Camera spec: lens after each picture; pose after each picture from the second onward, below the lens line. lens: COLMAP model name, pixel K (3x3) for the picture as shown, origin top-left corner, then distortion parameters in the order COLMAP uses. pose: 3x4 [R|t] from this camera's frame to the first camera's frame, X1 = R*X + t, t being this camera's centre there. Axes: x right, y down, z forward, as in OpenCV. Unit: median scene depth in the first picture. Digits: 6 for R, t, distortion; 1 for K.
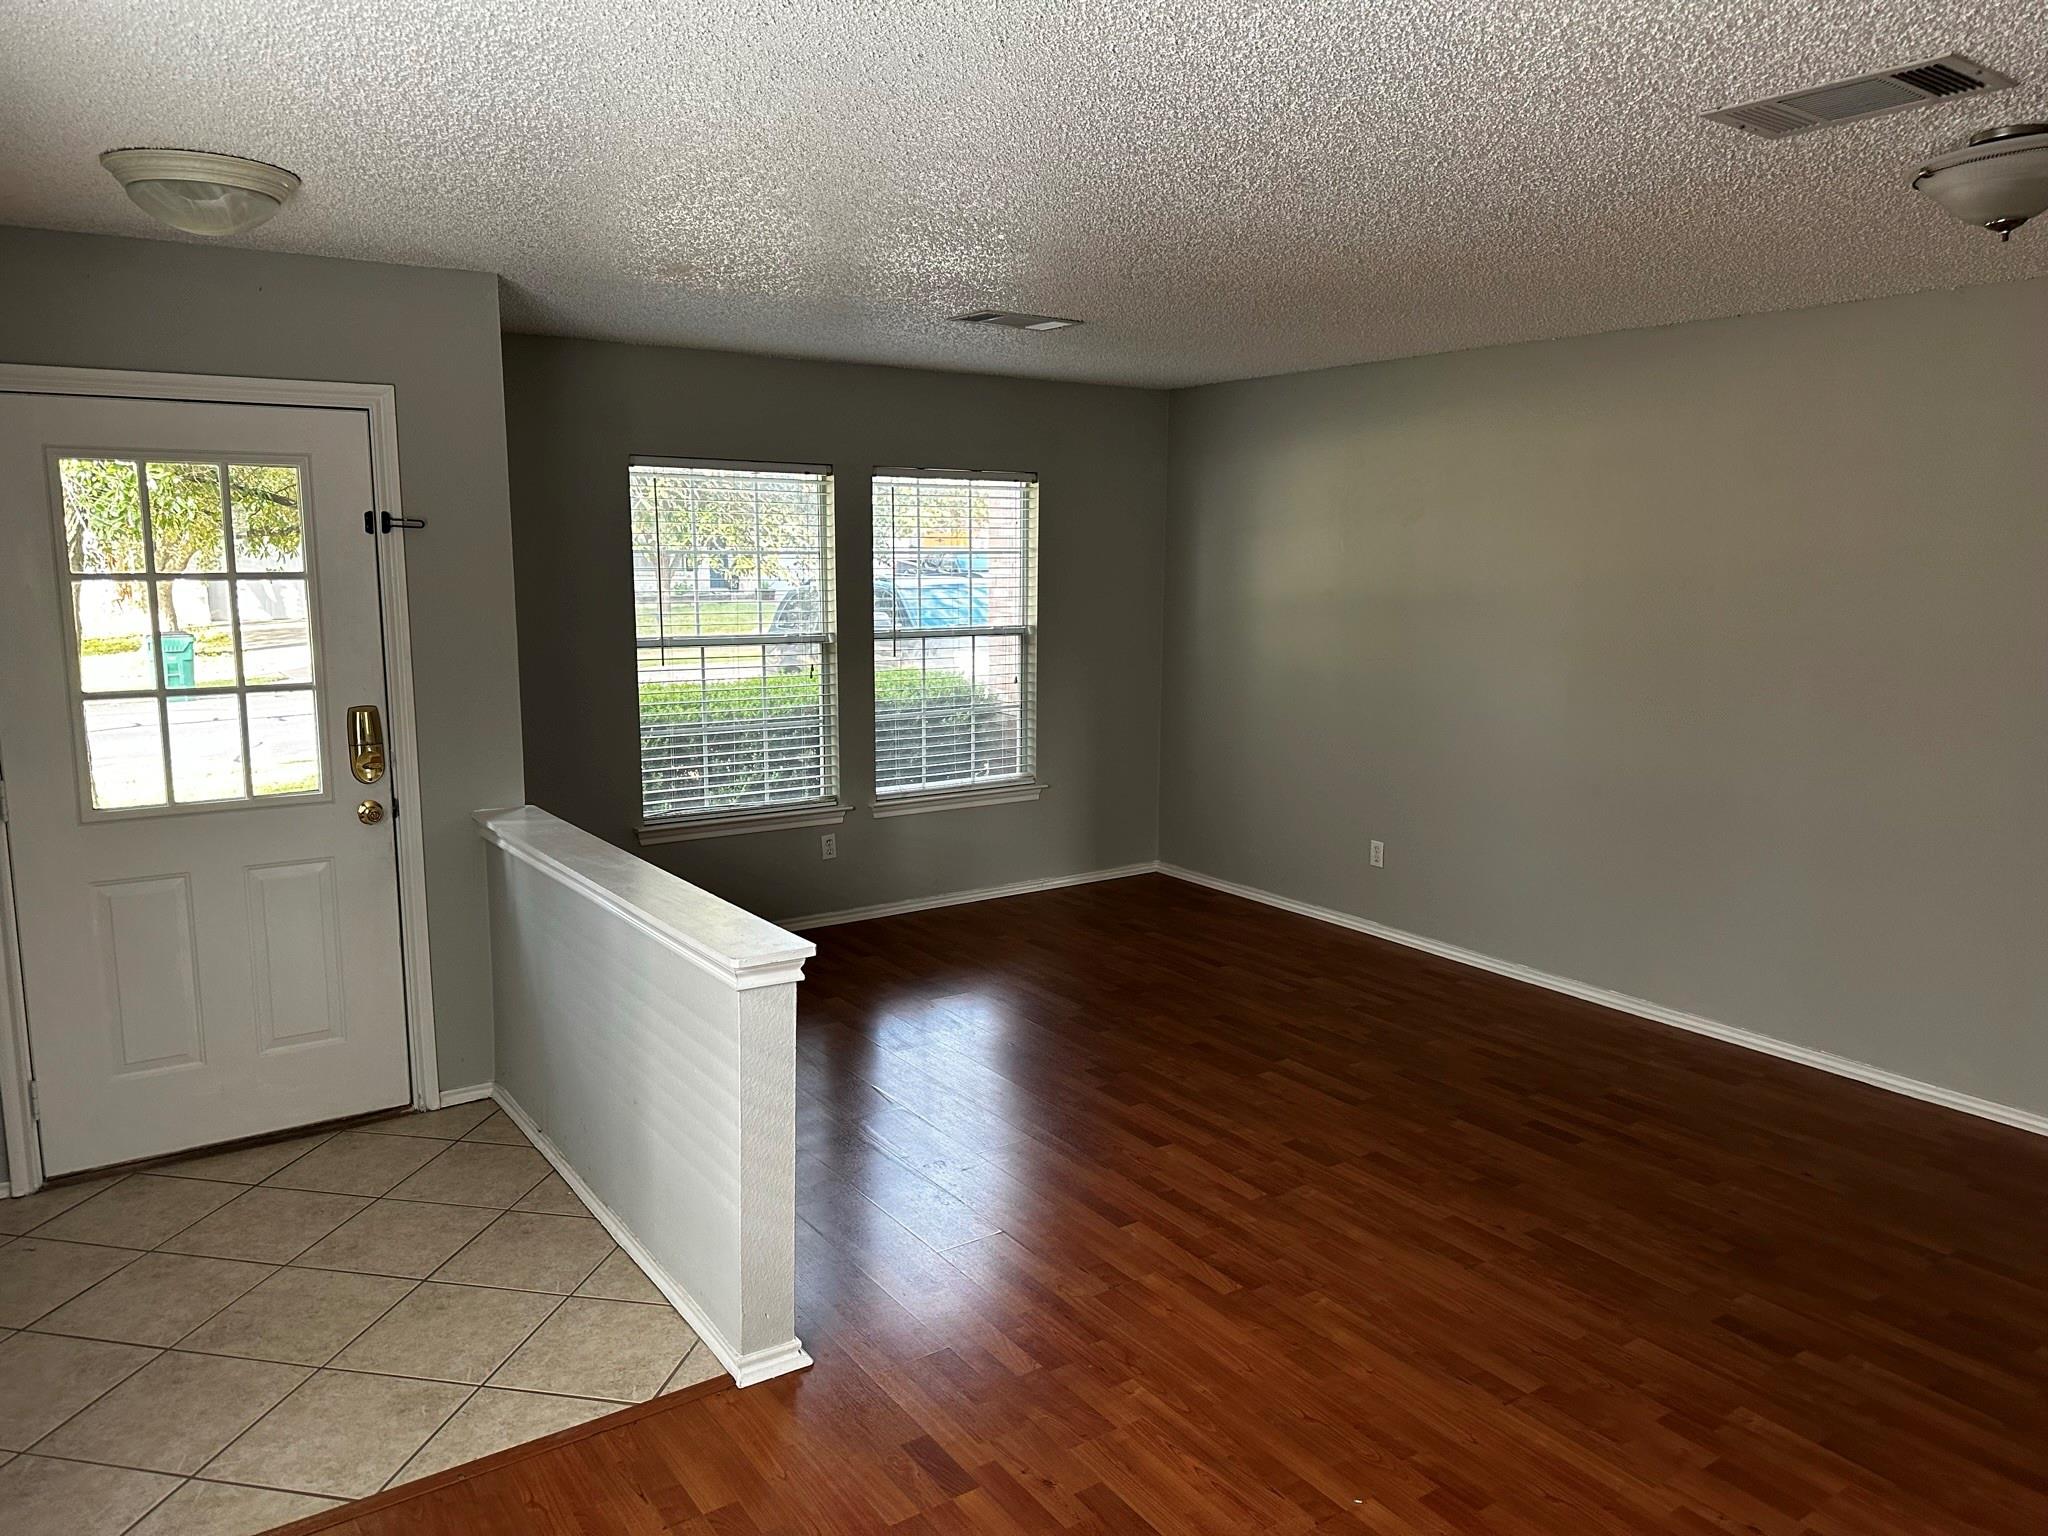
lens RADIAL K [[1435.2, 0, 1025.8], [0, 1435.2, 767.9], [0, 0, 1]] dist [0.030819, -0.043242]
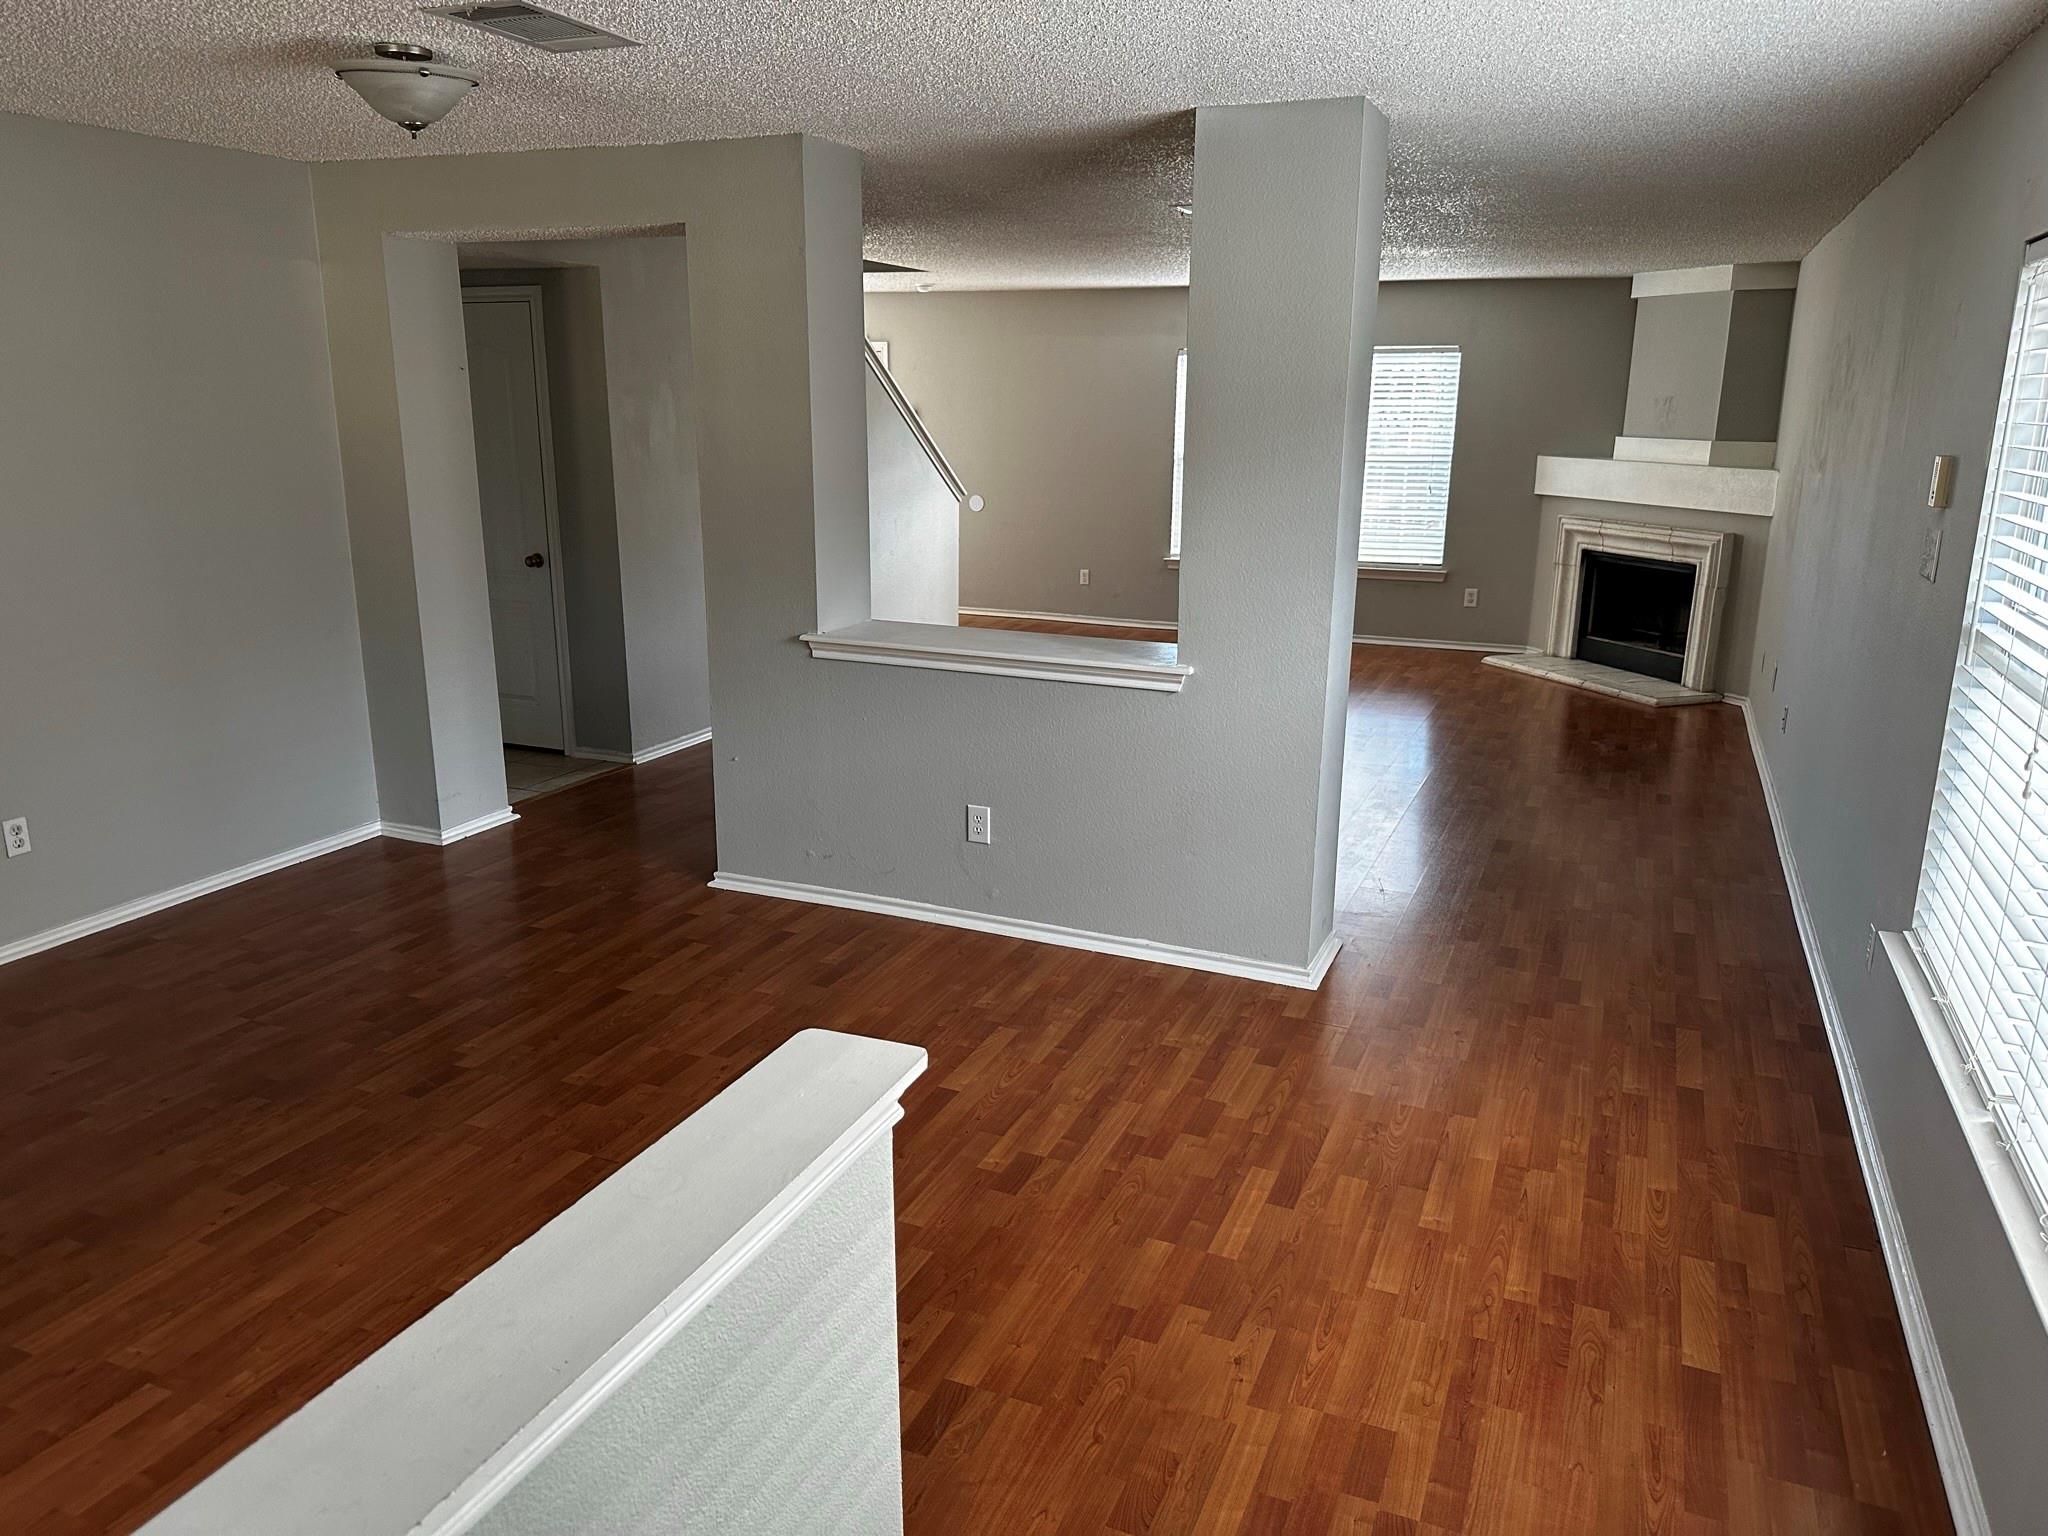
lens RADIAL K [[1435.2, 0, 1022.1], [0, 1435.2, 763.5], [0, 0, 1]] dist [0.030819, -0.043242]
pose [[-0.526304, -0.224816, 0.820038, -0.571606], [0.120790, 0.934866, 0.333820, -0.158222], [-0.841673, 0.274743, -0.464868, 0.964408]]
